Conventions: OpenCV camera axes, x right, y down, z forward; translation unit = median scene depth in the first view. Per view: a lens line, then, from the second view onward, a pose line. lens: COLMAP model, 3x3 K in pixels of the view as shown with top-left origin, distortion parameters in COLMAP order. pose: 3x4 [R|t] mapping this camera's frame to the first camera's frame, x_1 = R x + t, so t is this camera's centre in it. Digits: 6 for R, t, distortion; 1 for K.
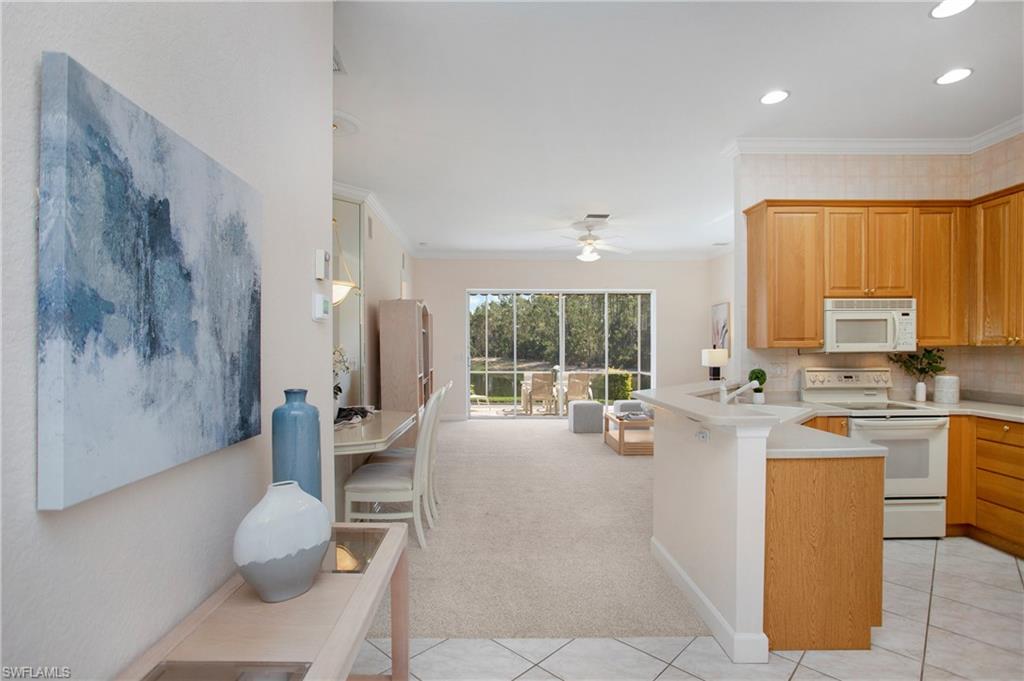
lens RADIAL K [[523.4, 0, 453.3], [0, 523.4, 358.2], [0, 0, 1]] dist [-0.034969, -0.003155]
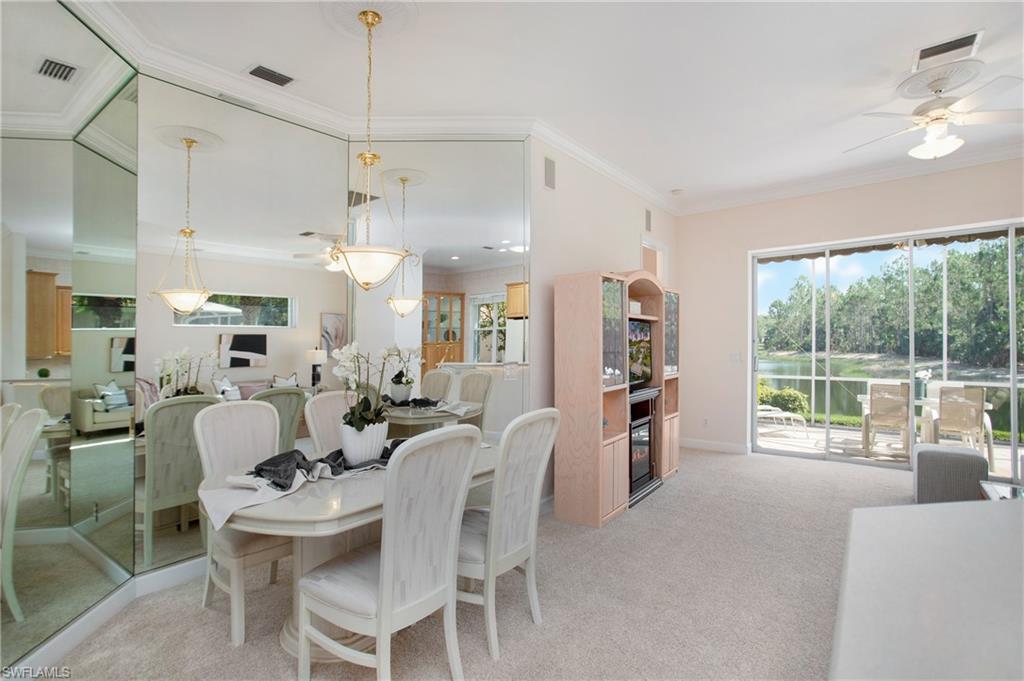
lens RADIAL K [[523.4, 0, 510.3], [0, 523.4, 352.0], [0, 0, 1]] dist [-0.034969, -0.003155]
pose [[0.826145, -0.003509, -0.563446, 0.330468], [0.001344, 0.999990, -0.004258, -0.010610], [0.563456, 0.002761, 0.826142, 0.671556]]
